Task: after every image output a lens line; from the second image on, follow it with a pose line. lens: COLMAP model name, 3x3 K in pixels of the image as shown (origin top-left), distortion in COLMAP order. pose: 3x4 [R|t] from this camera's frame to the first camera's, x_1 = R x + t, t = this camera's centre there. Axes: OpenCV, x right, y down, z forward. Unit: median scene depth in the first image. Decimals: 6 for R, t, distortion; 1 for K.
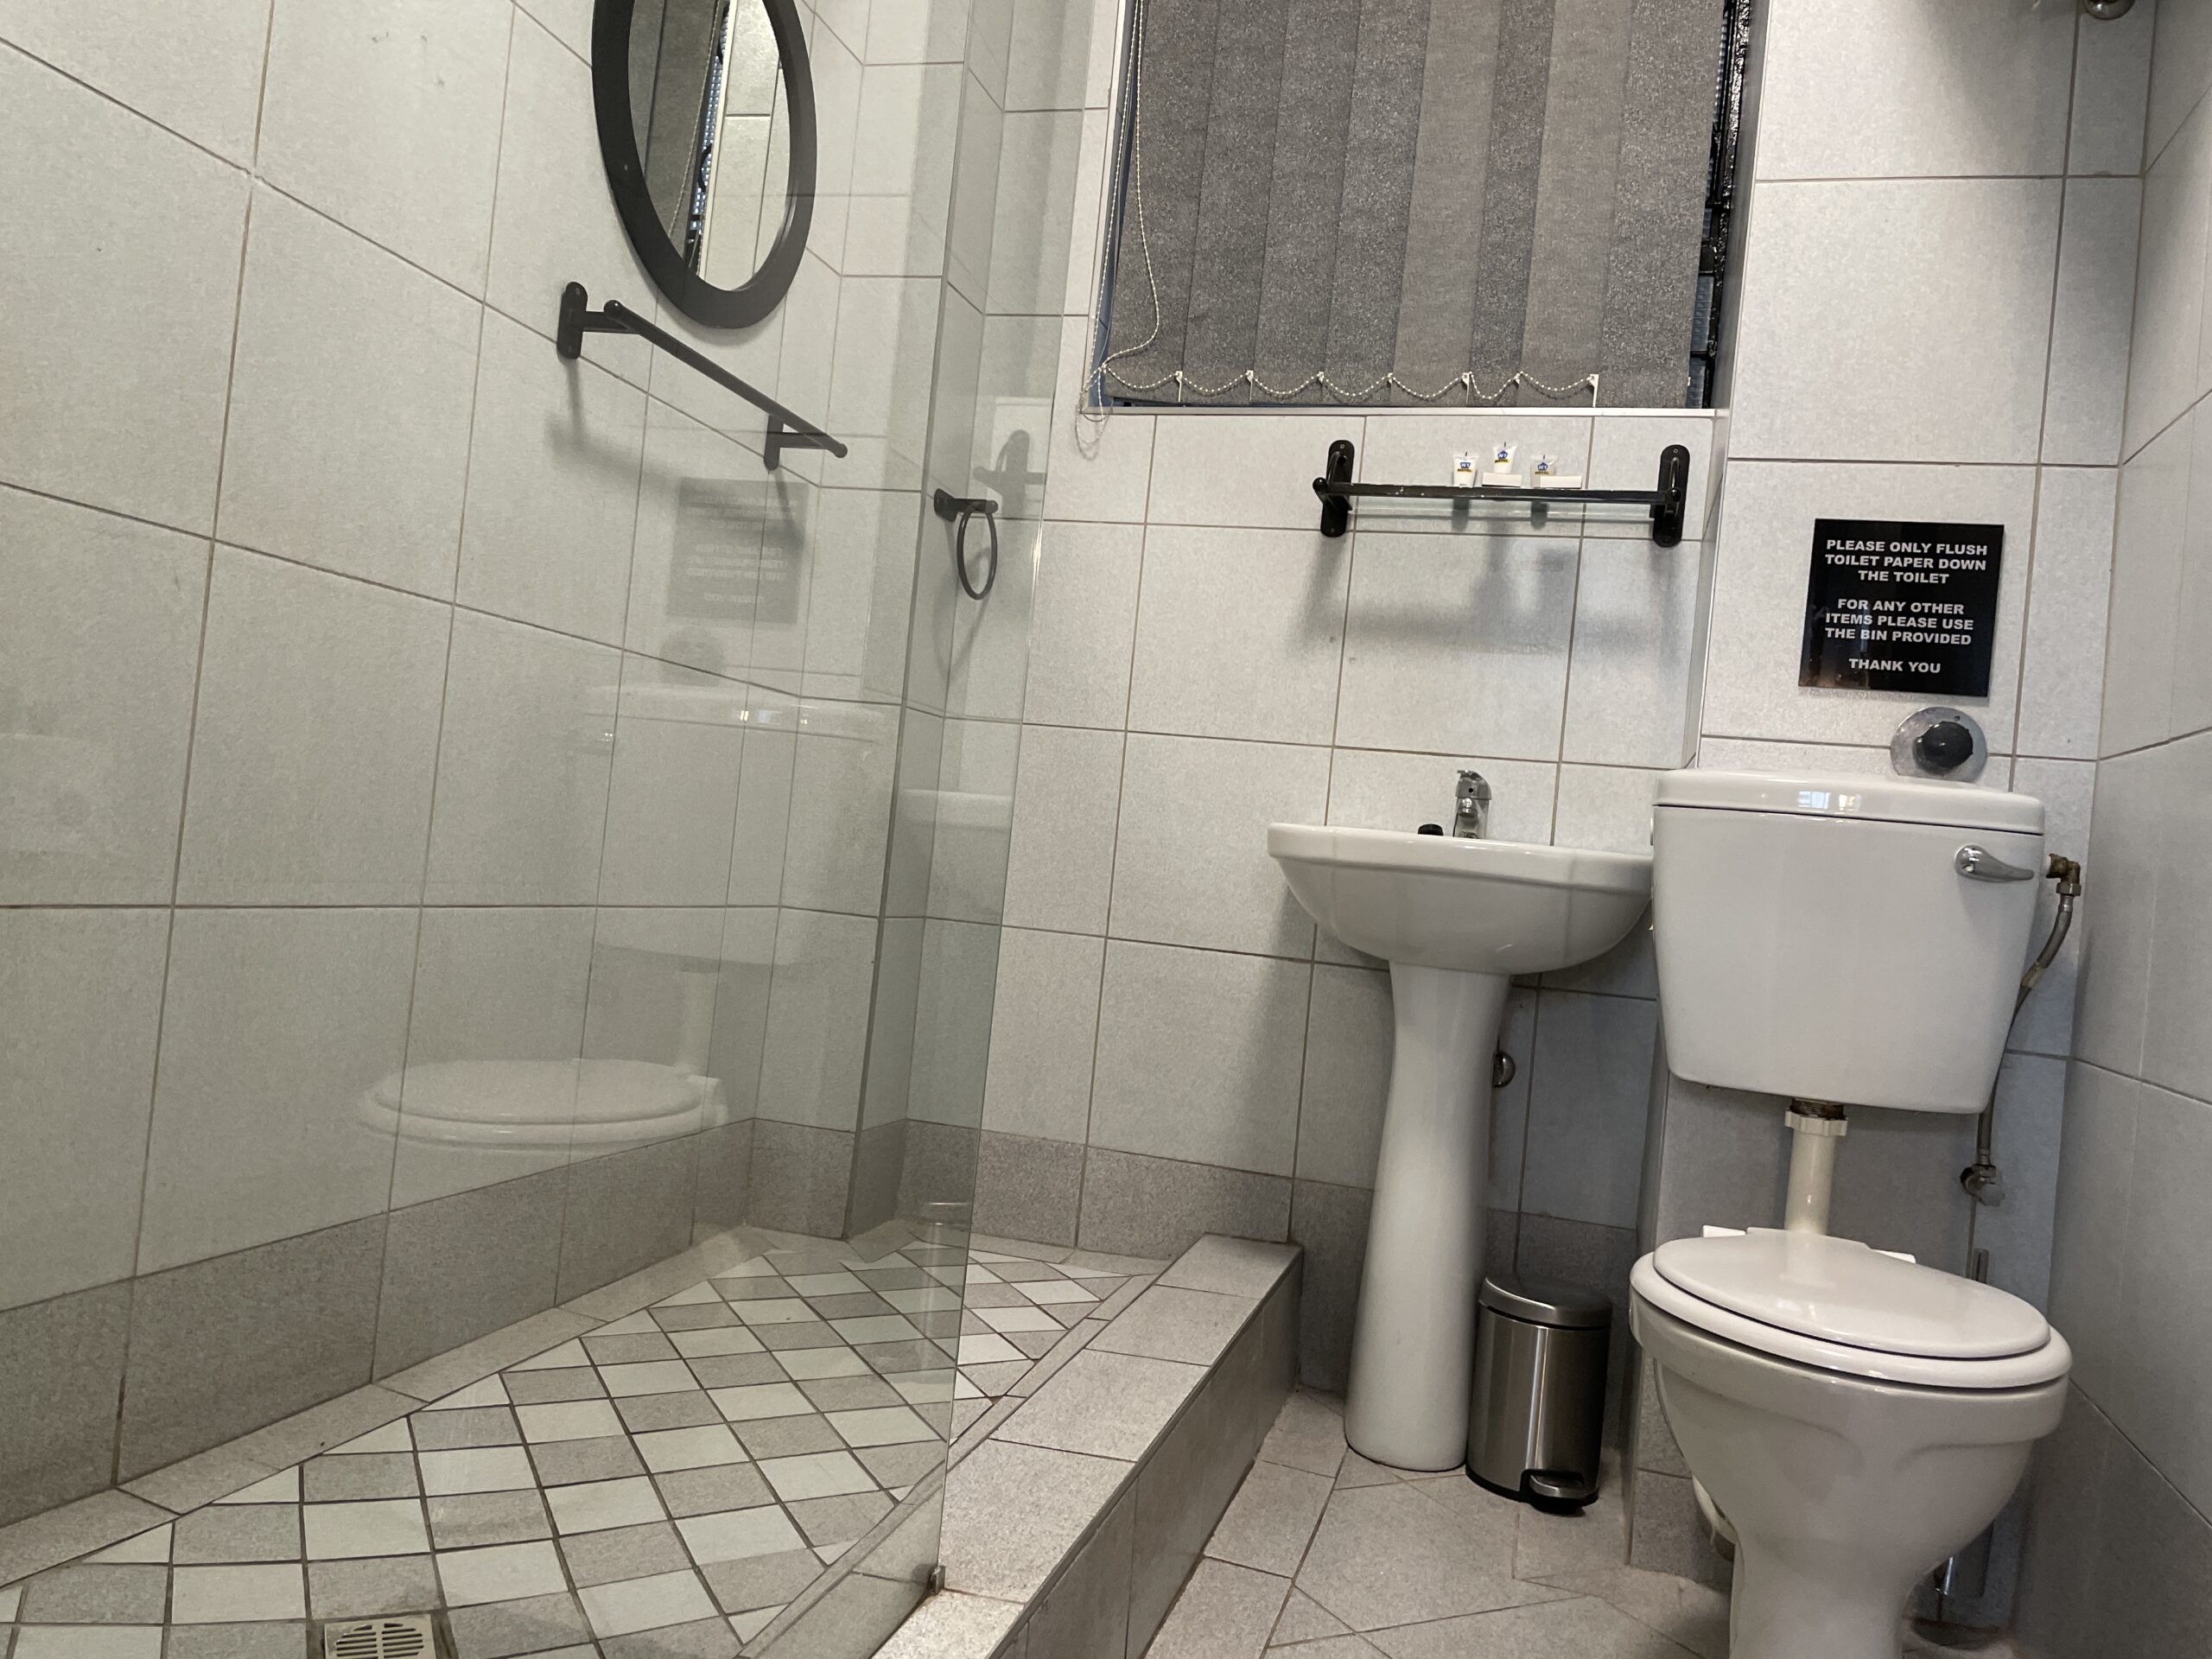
lens RADIAL K [[1682.6, 0, 1101.9], [0, 1682.6, 821.9], [0, 0, 1]] dist [0.065541, -0.083053]
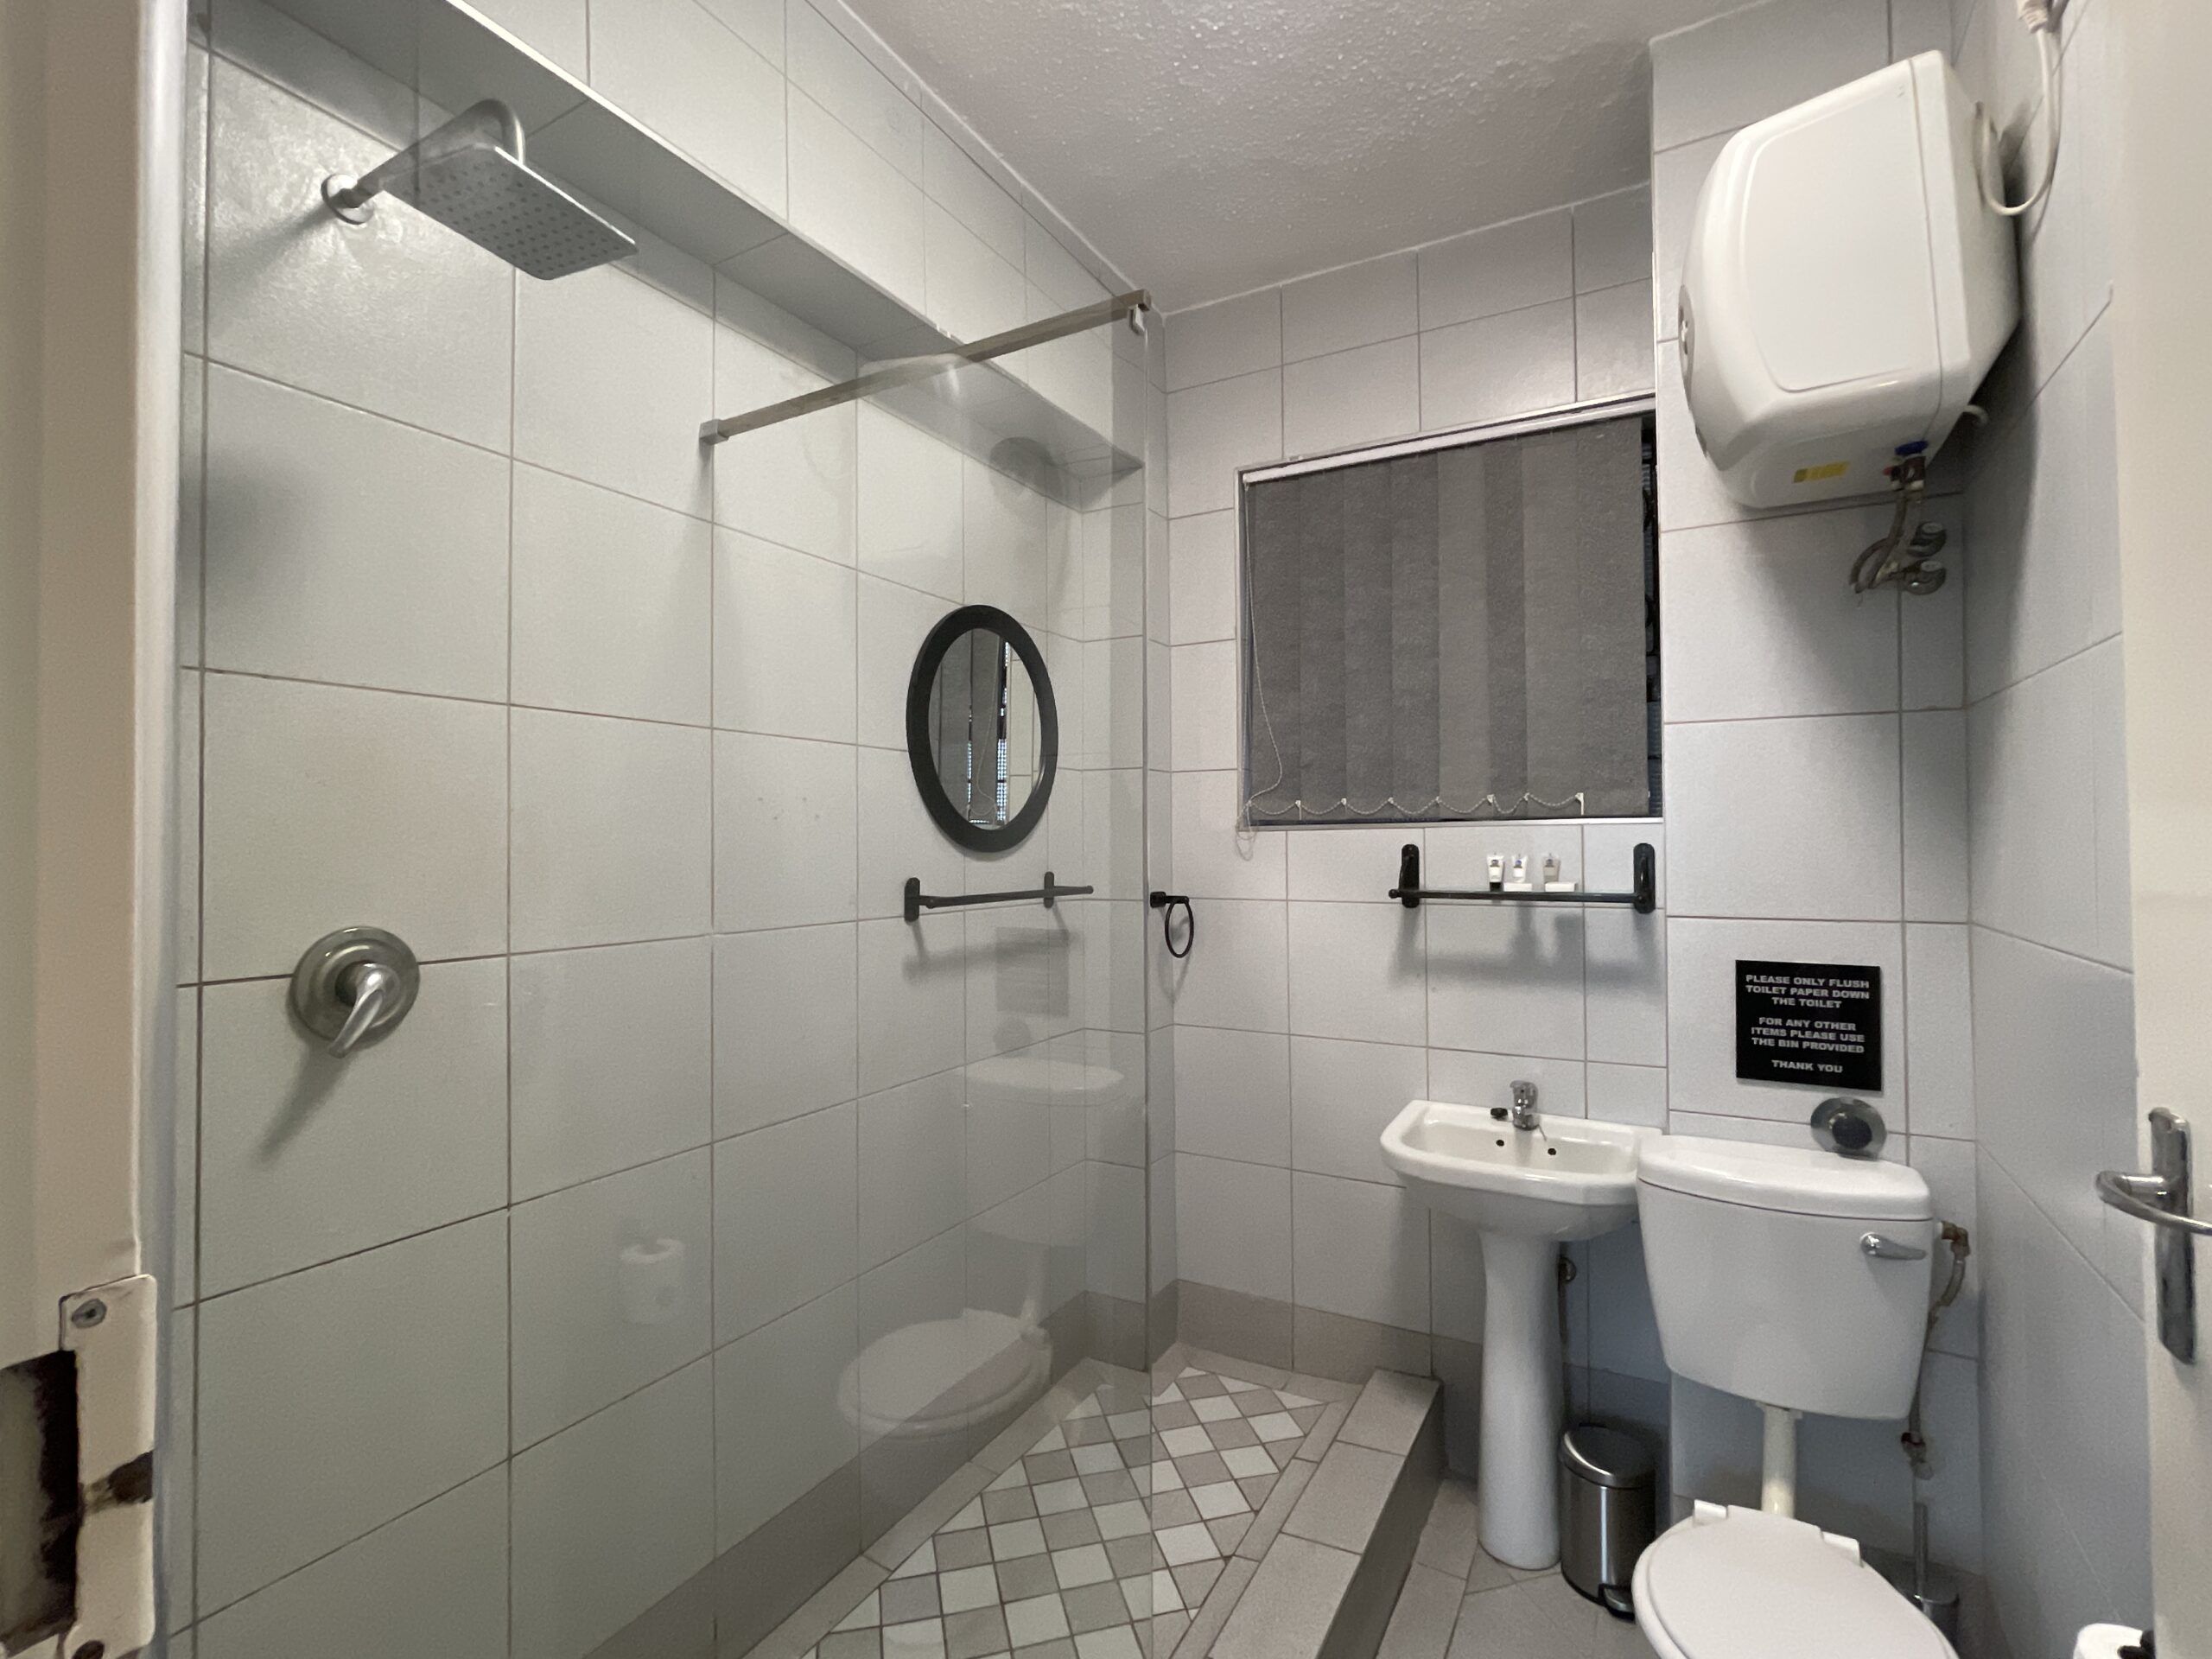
lens RADIAL K [[1069.3, 0, 1087.7], [0, 1069.3, 825.5], [0, 0, 1]] dist [-0.012185, 0.003885]
pose [[0.965896, -0.107740, -0.235451, 0.097570], [0.105566, 0.994172, -0.021858, -0.272569], [0.236434, -0.003743, 0.971640, 0.002983]]
